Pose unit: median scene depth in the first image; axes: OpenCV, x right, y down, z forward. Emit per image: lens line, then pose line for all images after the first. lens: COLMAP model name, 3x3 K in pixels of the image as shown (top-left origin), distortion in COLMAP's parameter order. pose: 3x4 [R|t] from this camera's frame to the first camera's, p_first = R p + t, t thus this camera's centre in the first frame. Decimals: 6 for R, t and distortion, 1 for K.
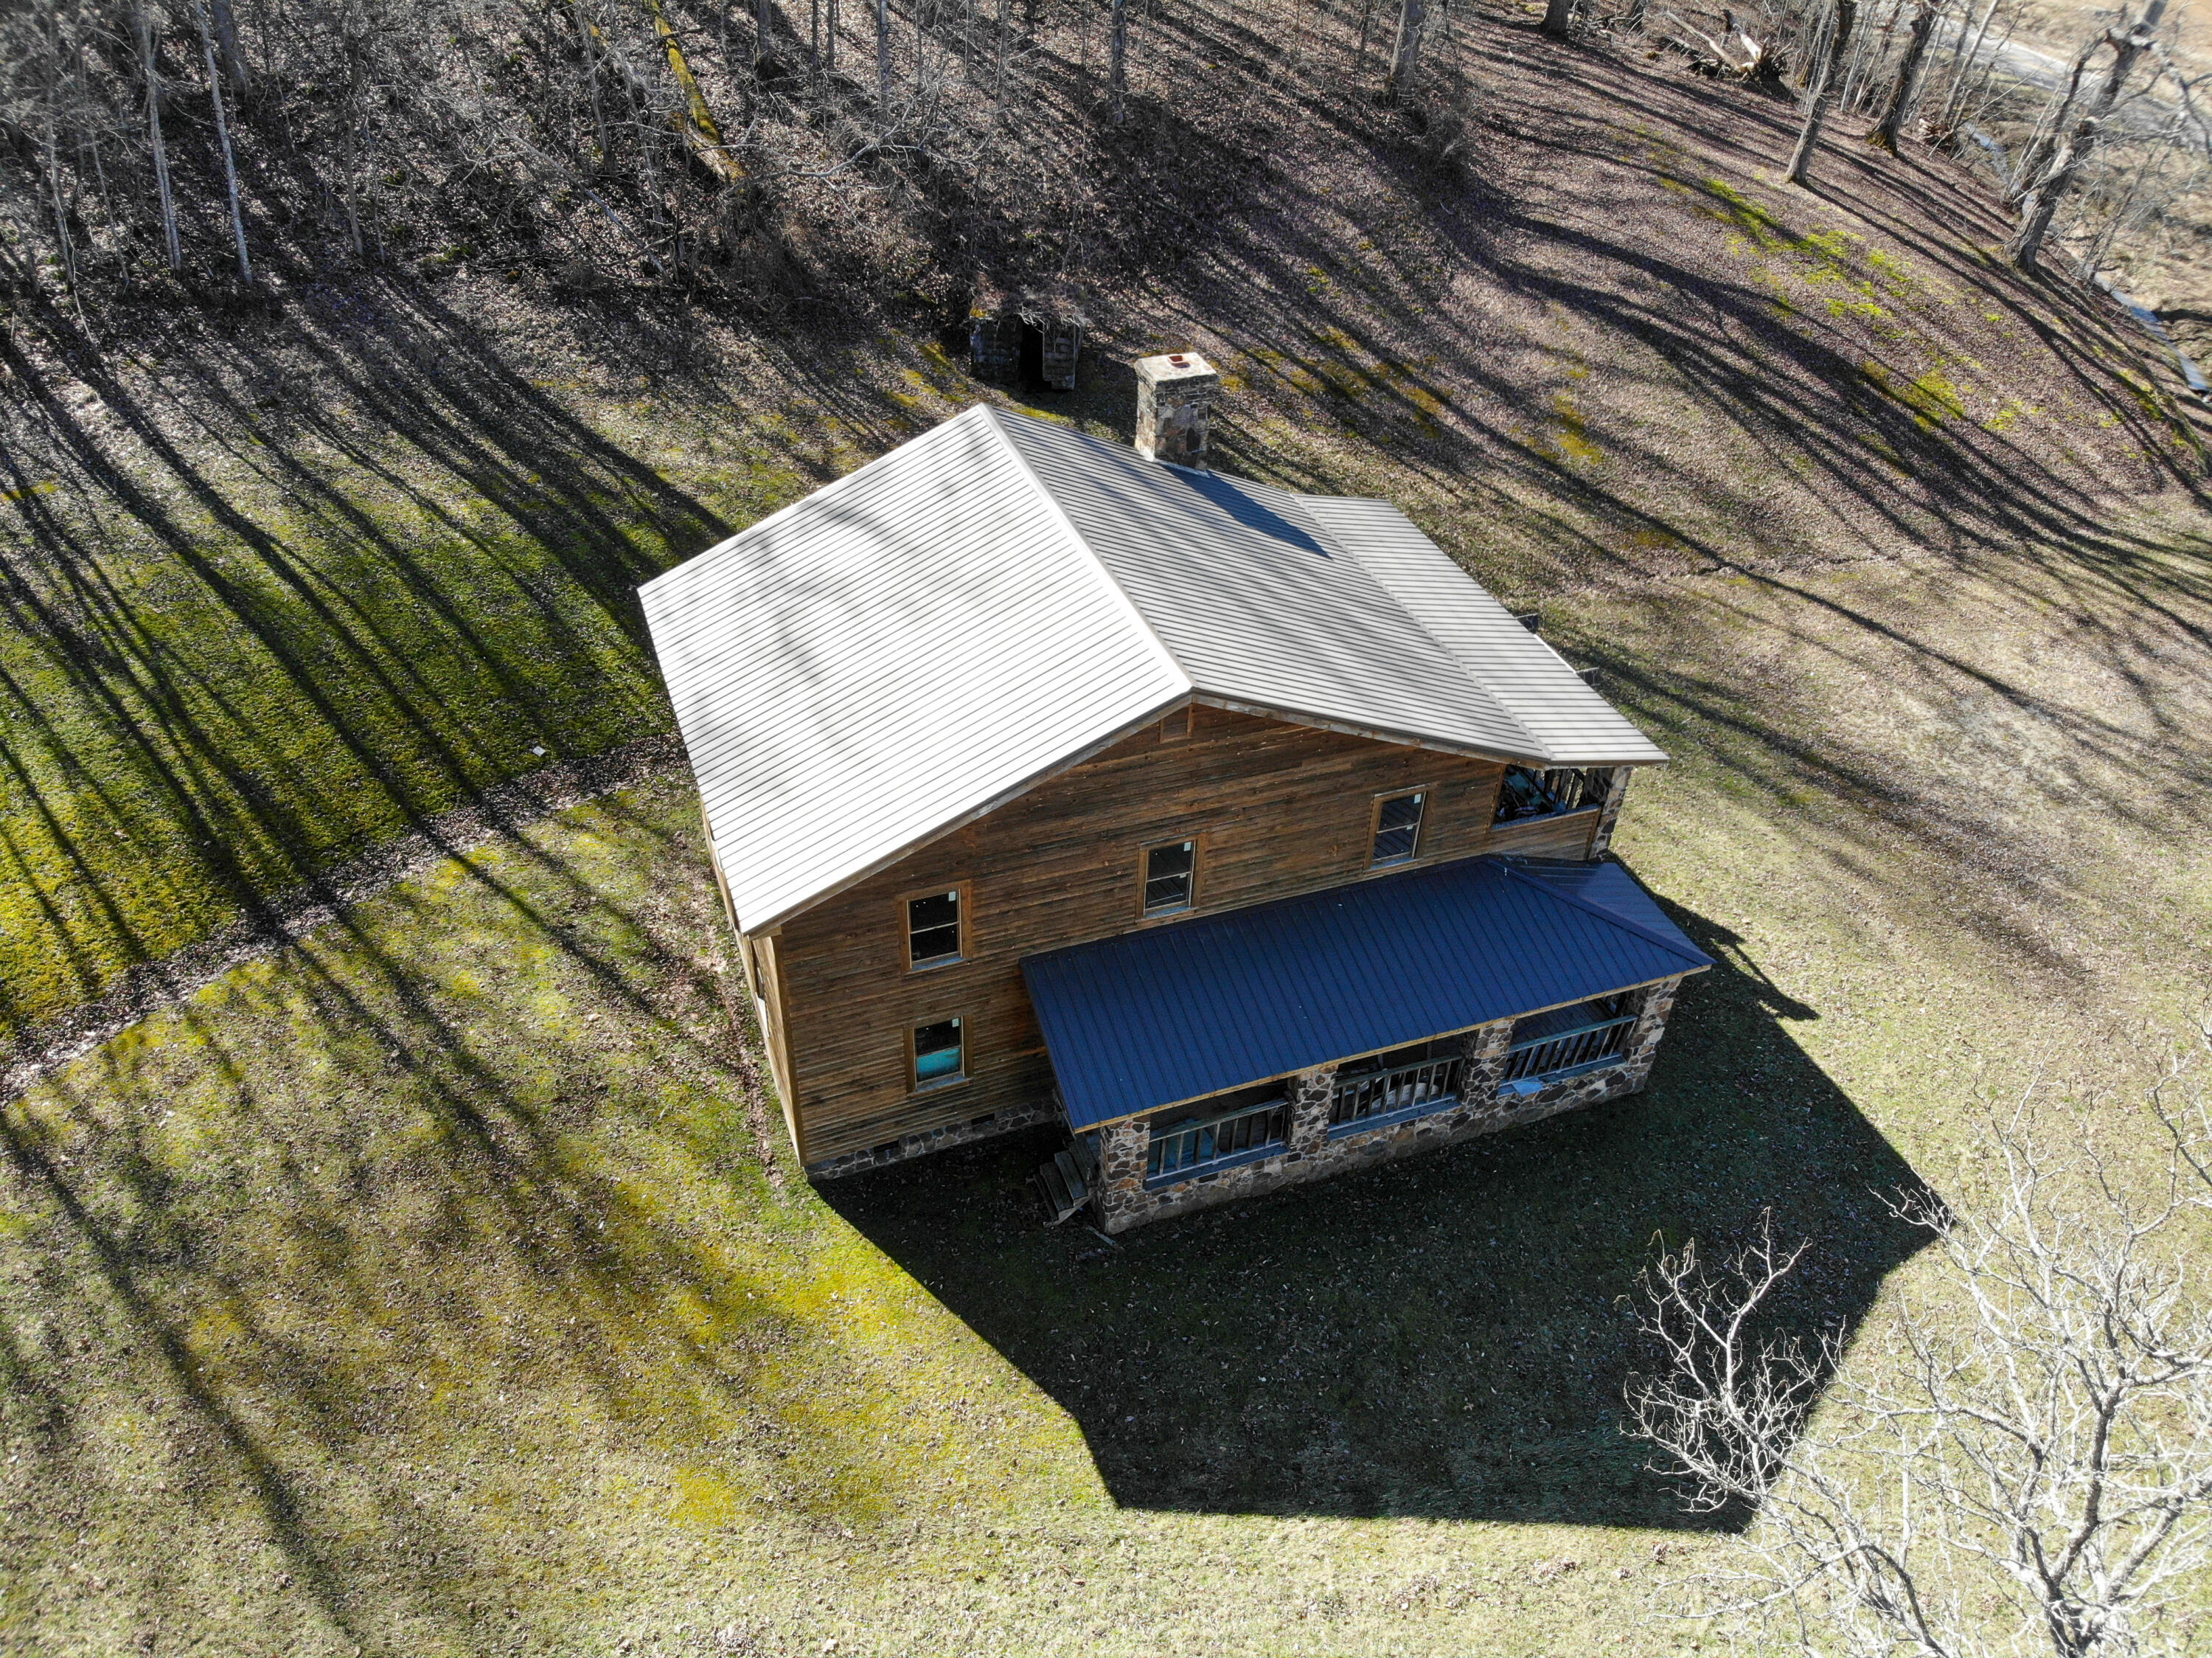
lens RADIAL K [[1576.2, 0, 1114.6], [0, 1576.2, 887.4], [0, 0, 1]] dist [0.124146, -0.268412]
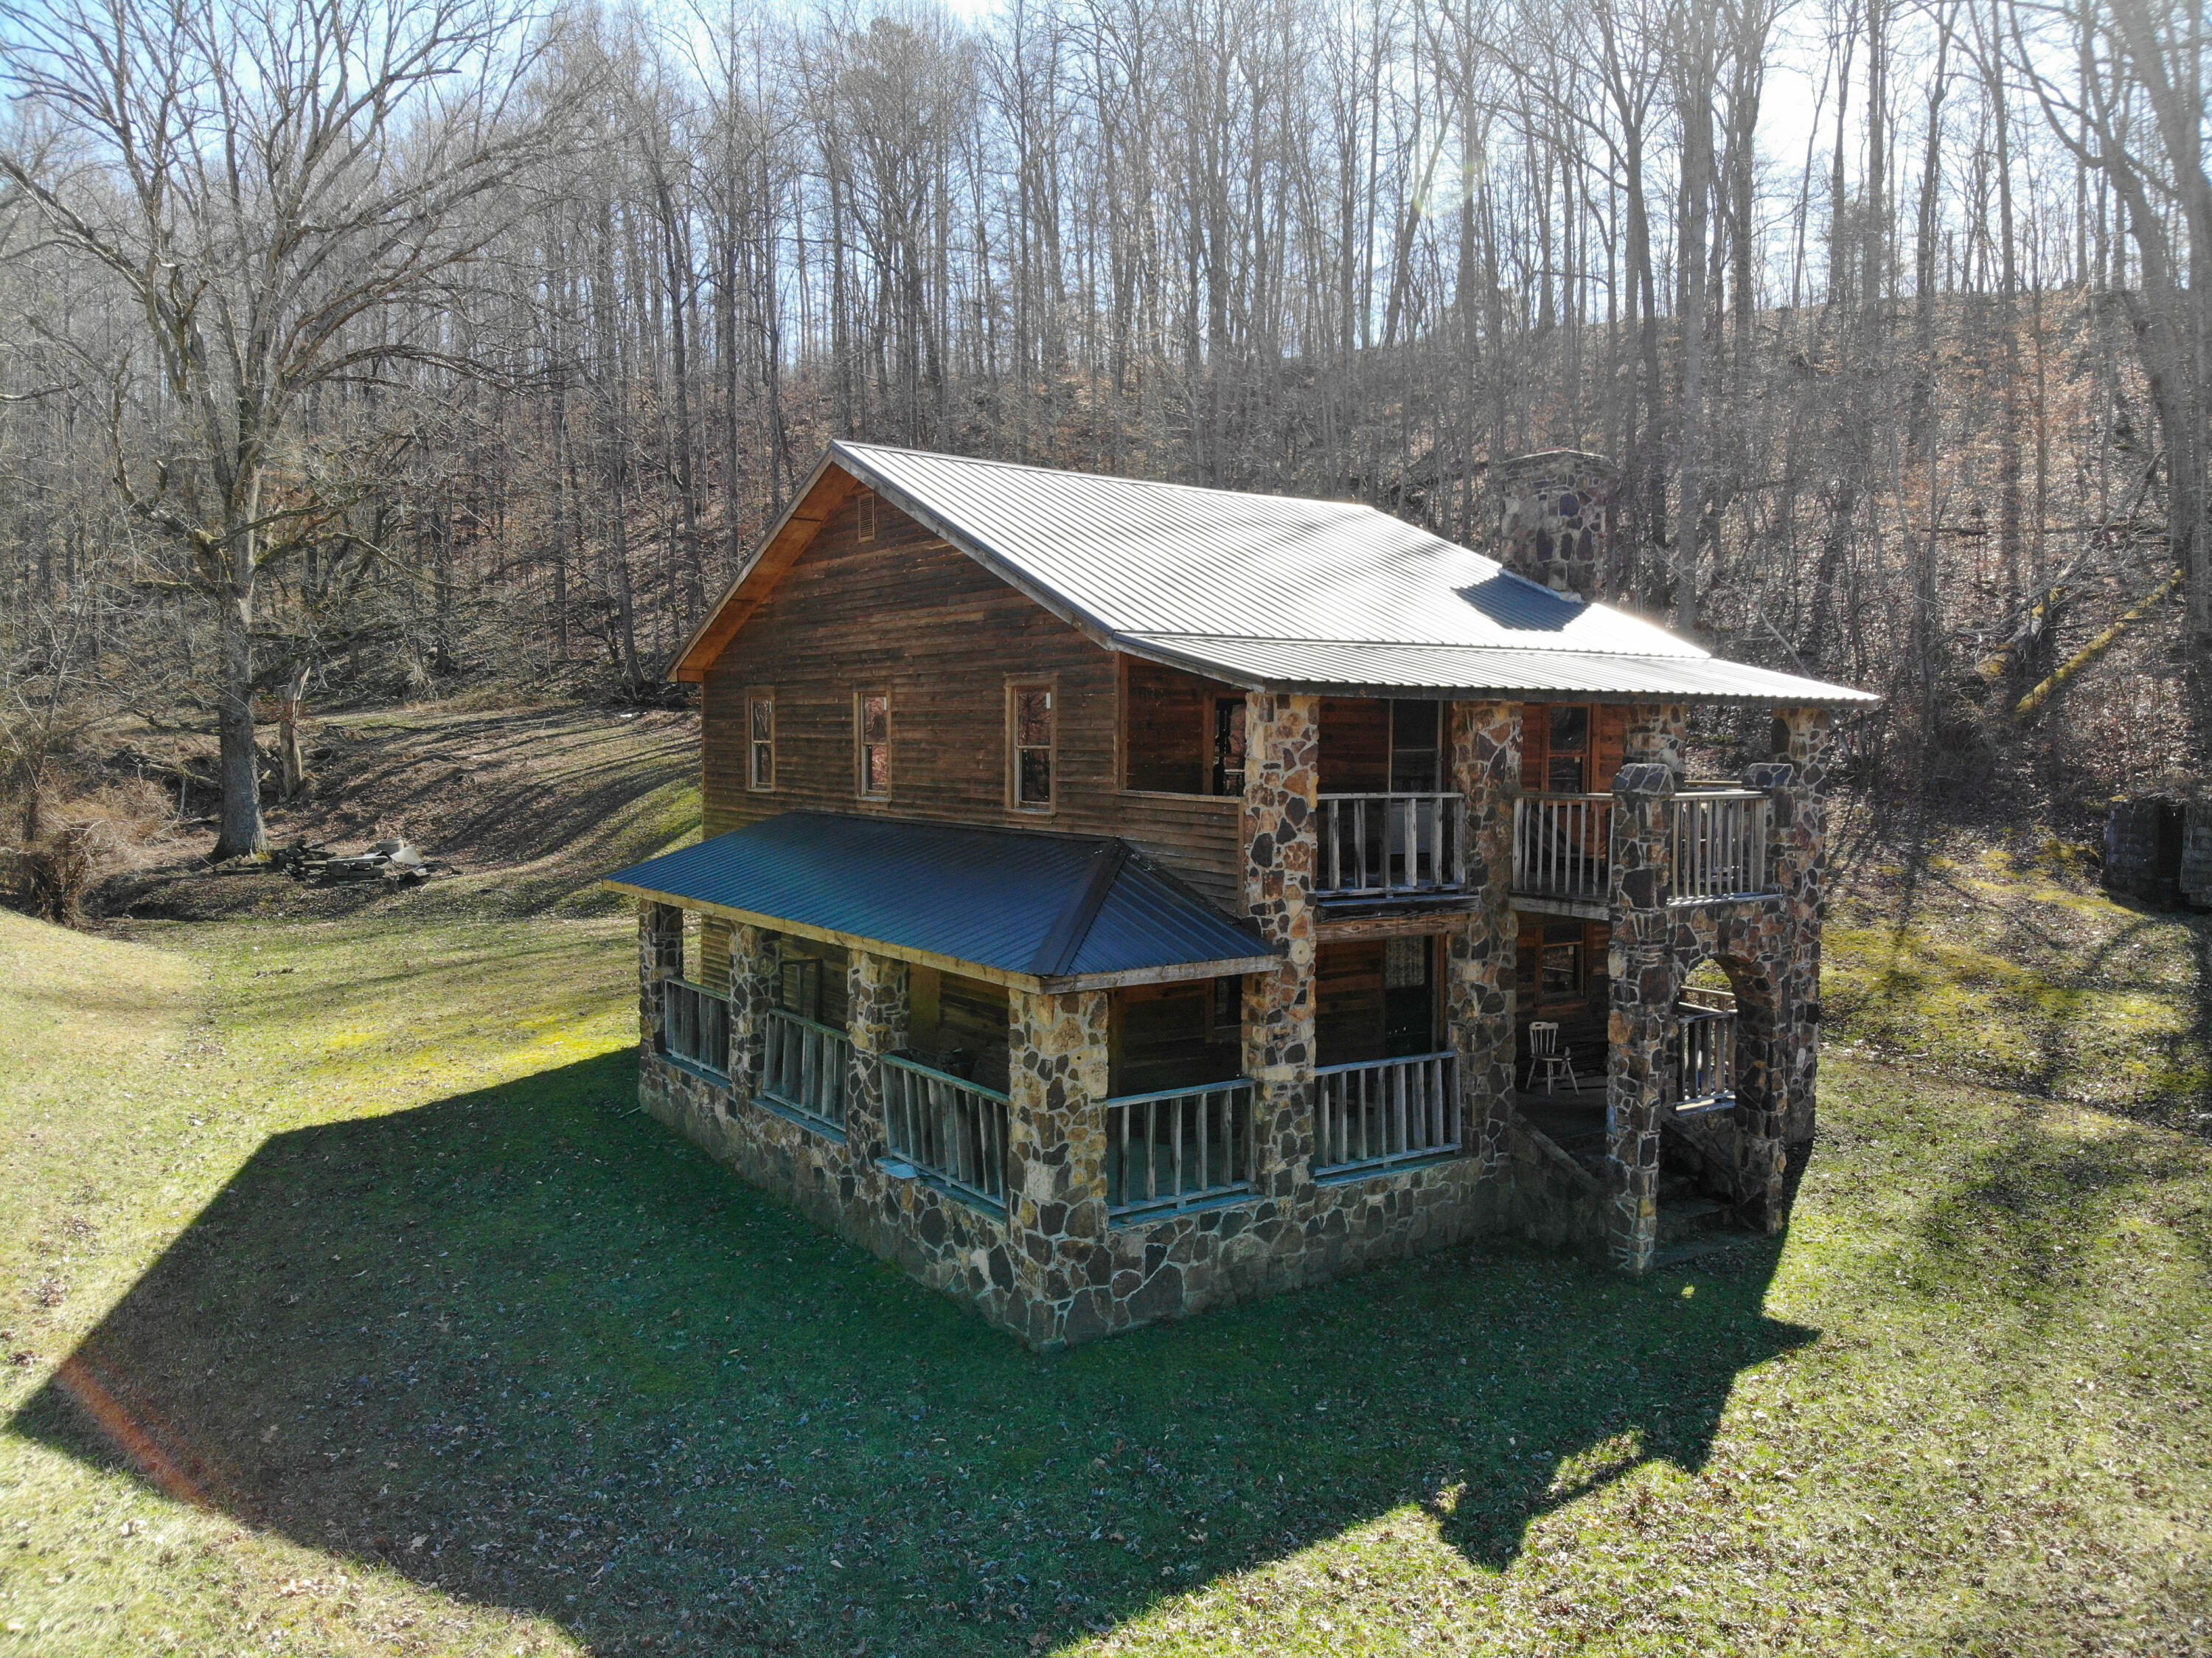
lens RADIAL K [[1613.7, 0, 1101.8], [0, 1613.7, 774.6], [0, 0, 1]] dist [0.132024, -0.294412]
pose [[0.250848, 0.006445, -0.968005, 0.778322], [-0.622067, 0.767247, -0.156093, 0.058403], [0.741692, 0.641320, 0.196472, 0.783205]]
